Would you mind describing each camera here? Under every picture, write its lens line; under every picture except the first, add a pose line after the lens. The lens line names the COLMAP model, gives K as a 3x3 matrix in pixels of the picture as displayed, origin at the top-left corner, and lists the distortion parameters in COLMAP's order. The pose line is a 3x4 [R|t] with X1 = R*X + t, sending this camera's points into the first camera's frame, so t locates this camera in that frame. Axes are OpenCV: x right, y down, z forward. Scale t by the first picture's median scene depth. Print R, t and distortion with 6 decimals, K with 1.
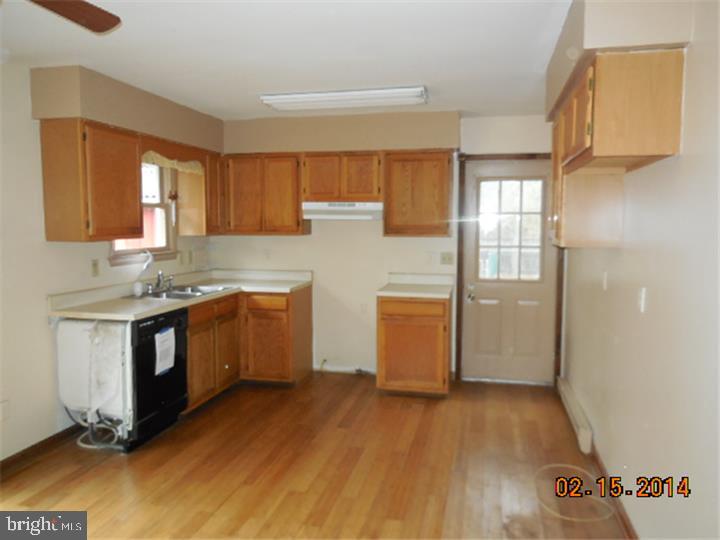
lens RADIAL K [[543.5, 0, 360.0], [0, 543.5, 270.0], [0, 0, 1]] dist [0.000206, -0.002325]
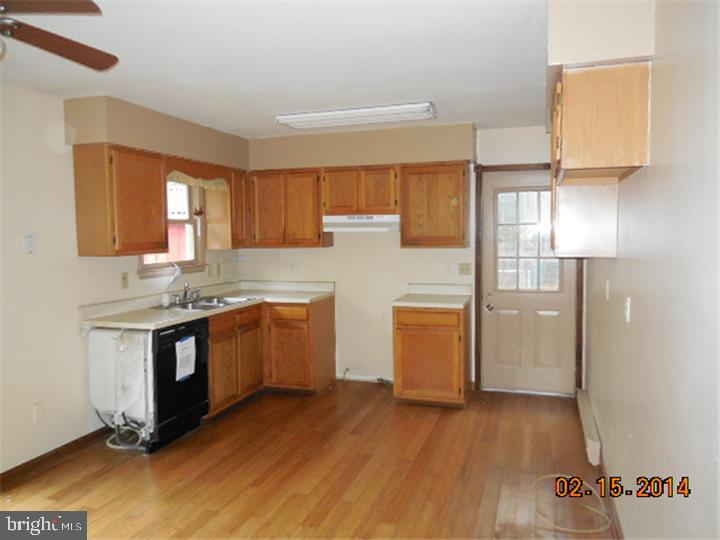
lens RADIAL K [[543.5, 0, 360.0], [0, 543.5, 270.0], [0, 0, 1]] dist [0.000206, -0.002325]
pose [[0.995537, -0.007585, -0.094062, 0.069380], [0.005787, 0.999796, -0.019375, -0.000986], [0.094189, 0.018744, 0.995378, -0.024666]]
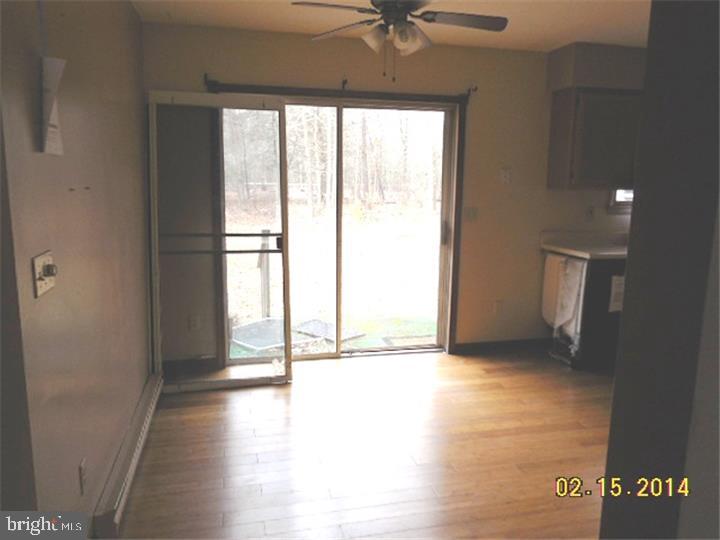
lens RADIAL K [[543.5, 0, 360.0], [0, 543.5, 270.0], [0, 0, 1]] dist [0.000206, -0.002325]
pose [[0.430083, 0.150851, -0.890097, 0.320923], [-0.090471, 0.988179, 0.123759, 0.013100], [0.898245, 0.027301, 0.438647, 0.037961]]
